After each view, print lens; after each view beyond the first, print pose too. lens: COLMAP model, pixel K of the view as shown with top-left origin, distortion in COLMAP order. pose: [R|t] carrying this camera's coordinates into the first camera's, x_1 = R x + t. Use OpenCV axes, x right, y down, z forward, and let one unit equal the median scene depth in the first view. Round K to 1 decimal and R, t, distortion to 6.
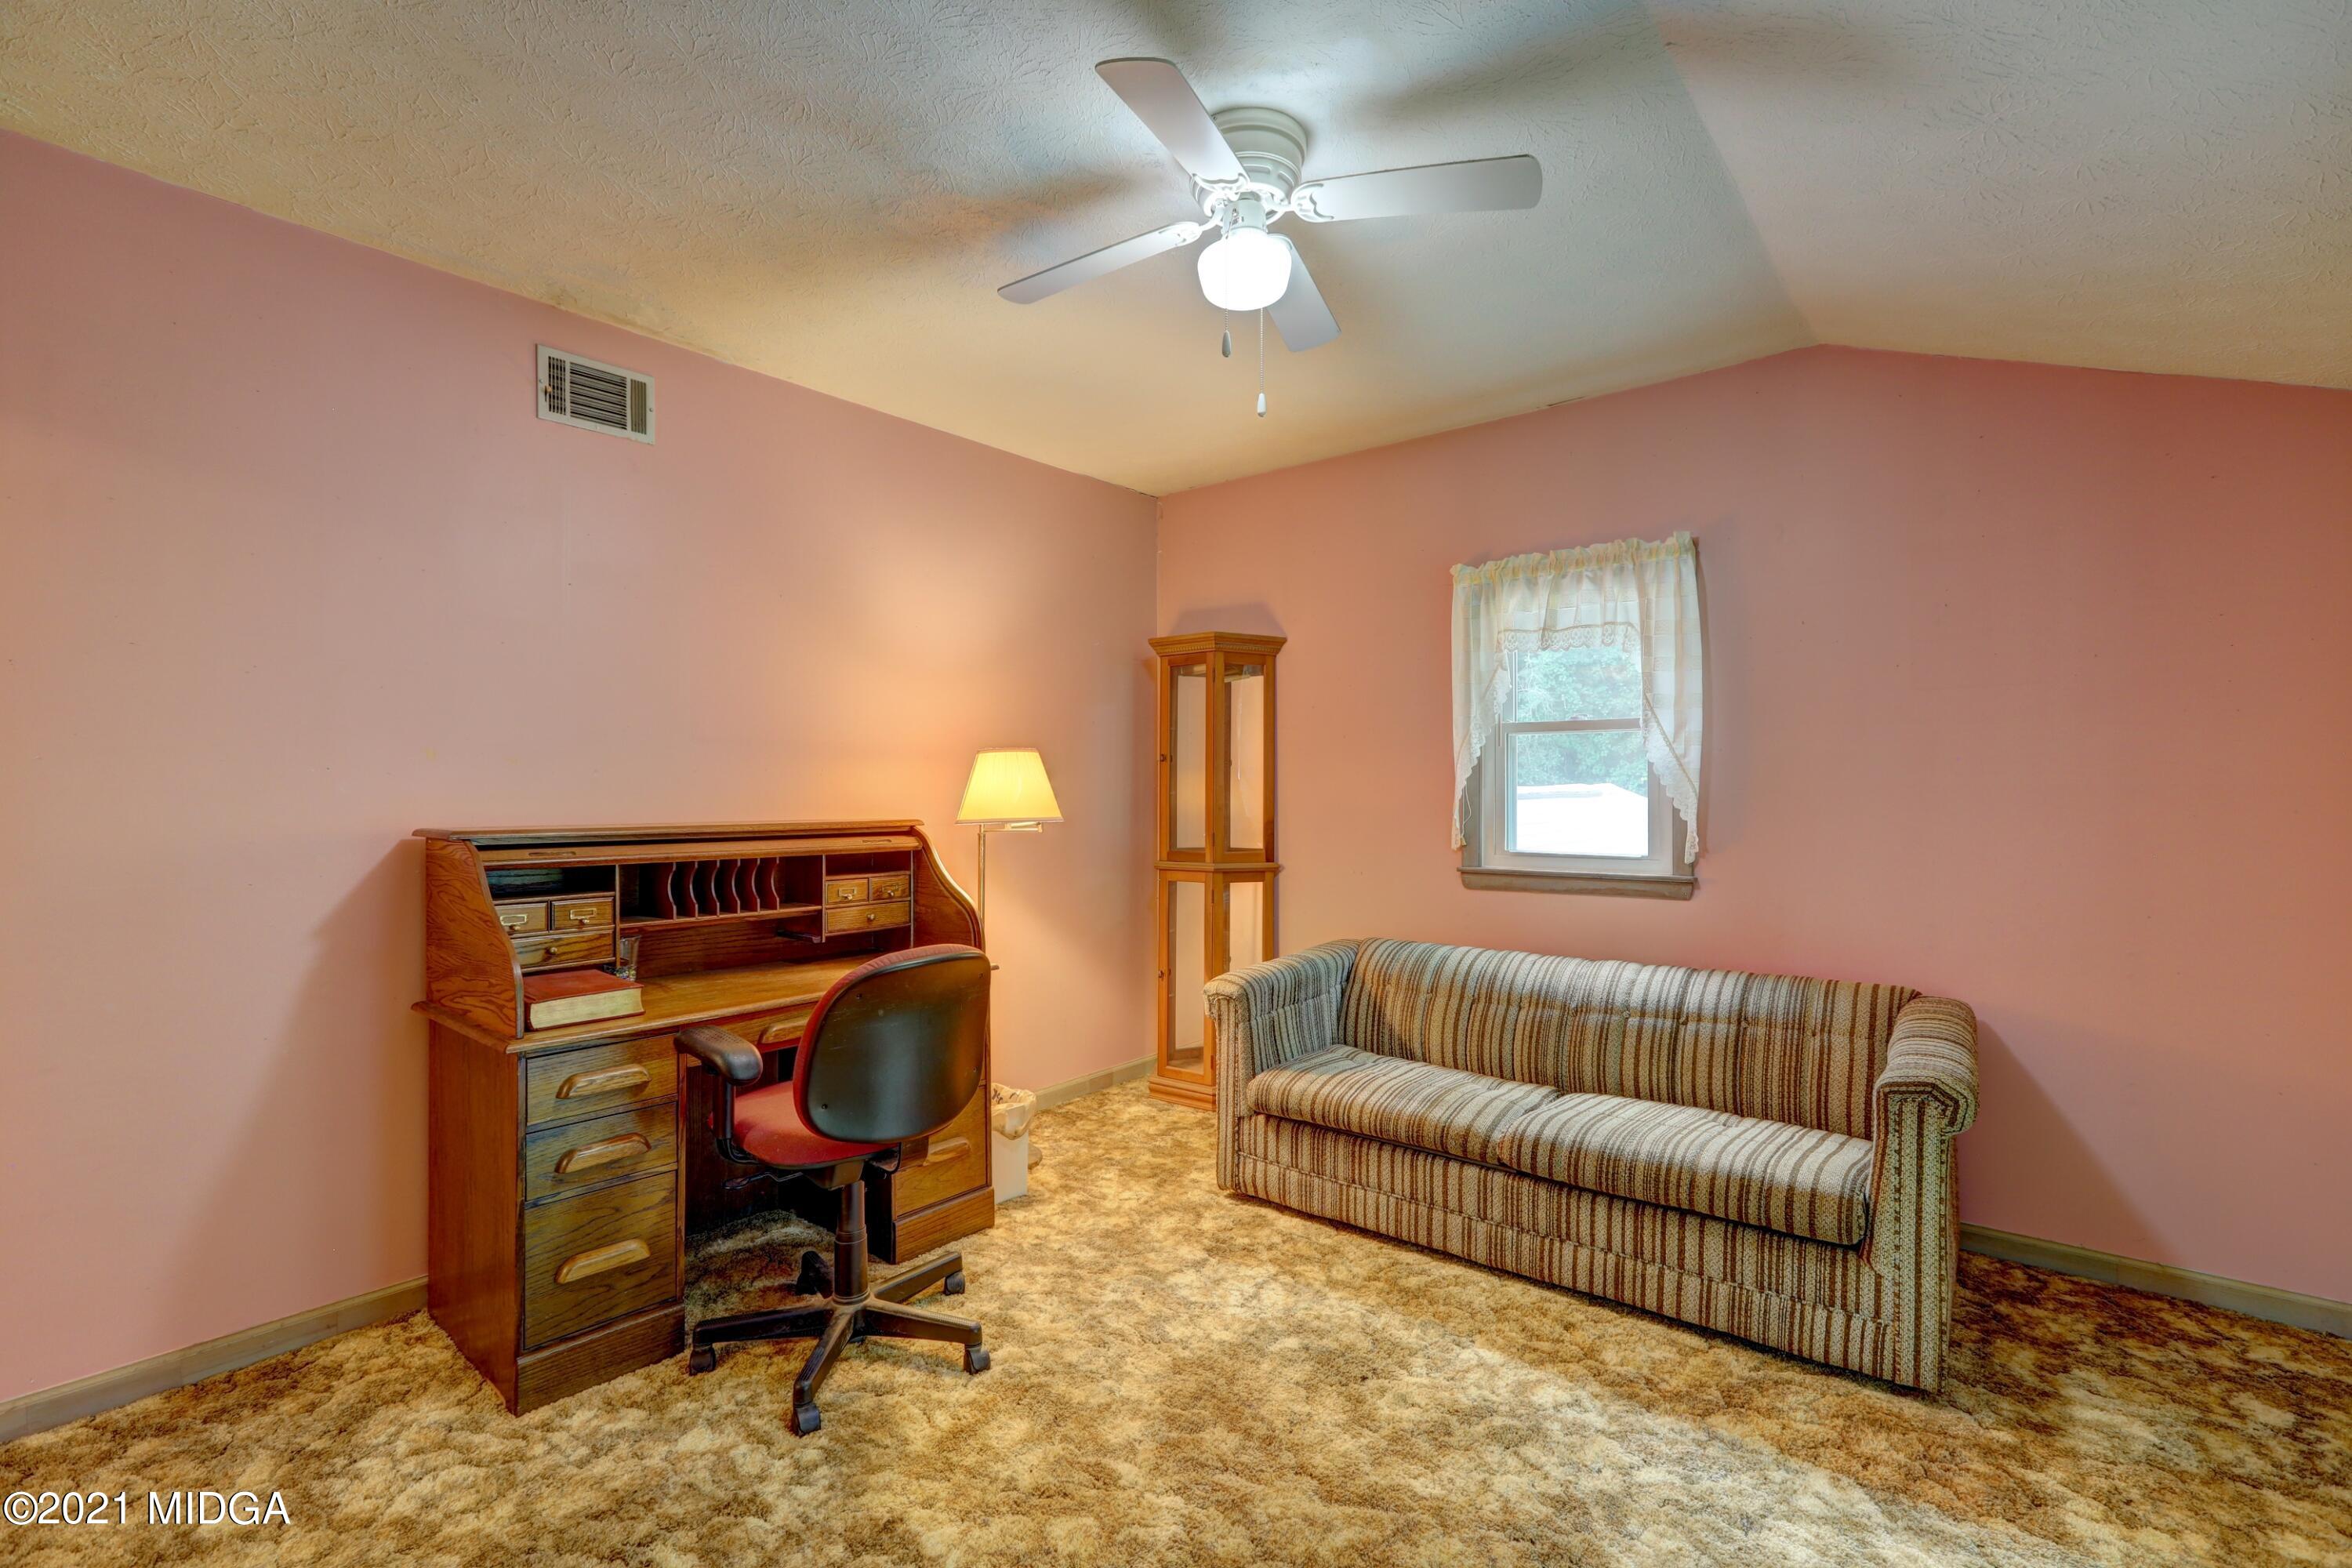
lens RADIAL K [[1035.9, 0, 1175.3], [0, 1035.9, 786.8], [0, 0, 1]] dist [-0.000911, 0.000459]
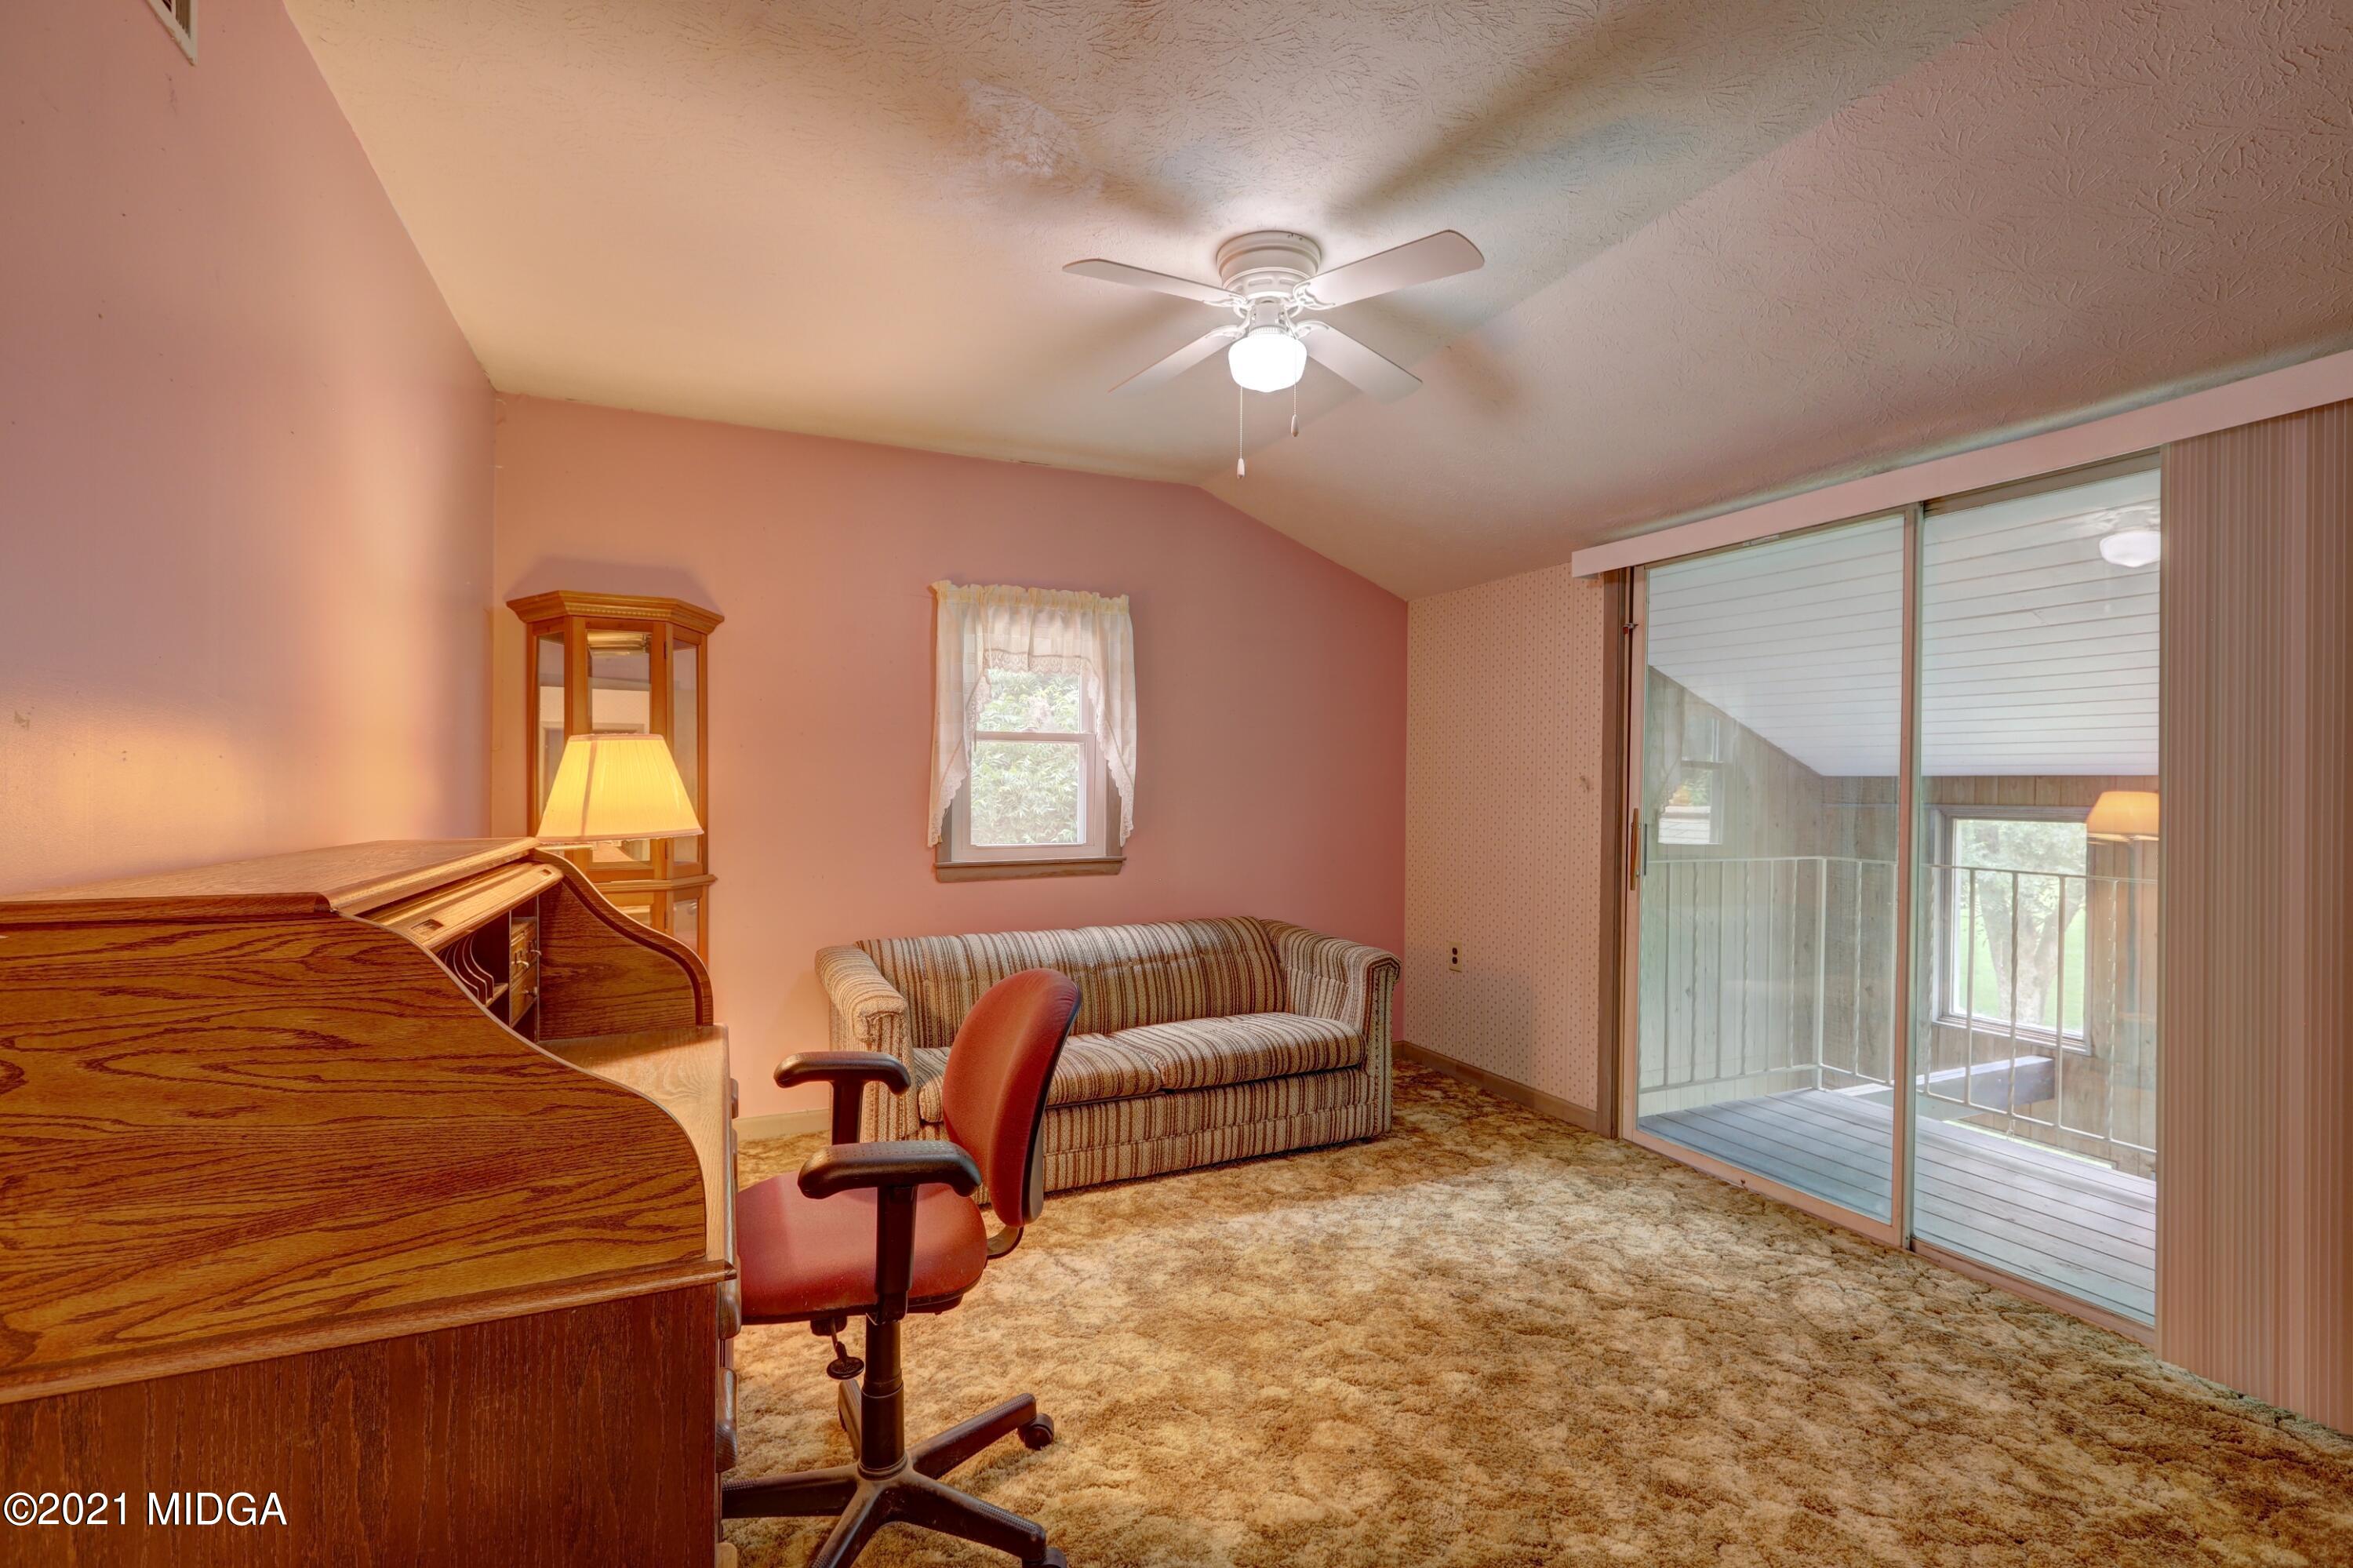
lens RADIAL K [[1036.4, 0, 1172.9], [0, 1036.4, 787.9], [0, 0, 1]] dist [-0.000911, 0.000459]
pose [[0.443758, 0.002627, 0.896143, -0.814576], [-0.005807, 0.999983, -0.000056, -0.001842], [-0.896128, -0.005179, 0.443766, 0.434982]]
